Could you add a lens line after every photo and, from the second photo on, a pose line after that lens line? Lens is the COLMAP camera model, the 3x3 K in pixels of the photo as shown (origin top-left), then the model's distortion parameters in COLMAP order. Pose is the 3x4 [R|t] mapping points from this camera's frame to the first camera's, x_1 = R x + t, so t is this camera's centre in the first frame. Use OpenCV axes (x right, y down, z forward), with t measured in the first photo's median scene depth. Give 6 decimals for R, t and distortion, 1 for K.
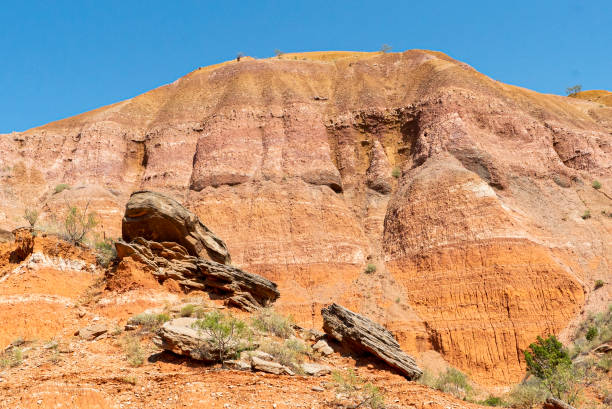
lens RADIAL K [[971.8, 0, 306.0], [0, 971.8, 204.5], [0, 0, 1]] dist [0.024281, 0.052254]
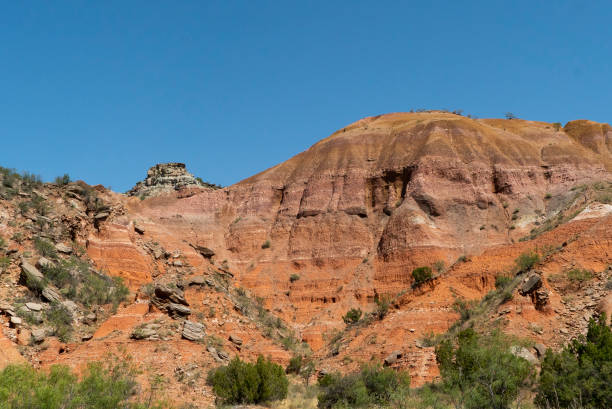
lens RADIAL K [[777.8, 0, 306.0], [0, 777.8, 204.5], [0, 0, 1]] dist [-0.000772, -0.001792]
pose [[0.934215, -0.038302, -0.354647, 0.493526], [0.072366, 0.993895, 0.083284, -0.181593], [0.349292, -0.103470, 0.931284, -0.530677]]
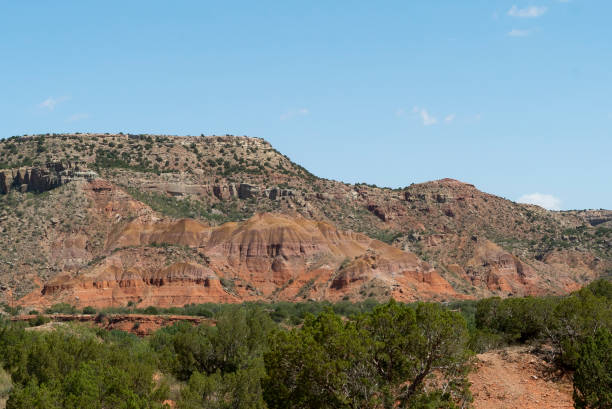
lens RADIAL K [[971.8, 0, 306.0], [0, 971.8, 204.5], [0, 0, 1]] dist [0.024281, 0.052254]
pose [[0.998821, 0.045077, -0.018042, 0.453512], [-0.039723, 0.972331, 0.230205, -2.173239], [0.027920, -0.229217, 0.972975, -6.254291]]
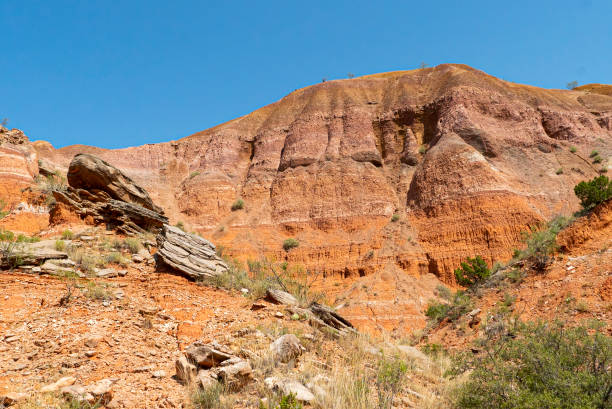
lens RADIAL K [[639.3, 0, 306.0], [0, 639.3, 204.5], [0, 0, 1]] dist [-0.011485, -0.010288]
pose [[0.978807, -0.048827, -0.198876, 0.113710], [0.053596, 0.998388, 0.018663, 0.020360], [0.197645, -0.028927, 0.979847, 0.060778]]
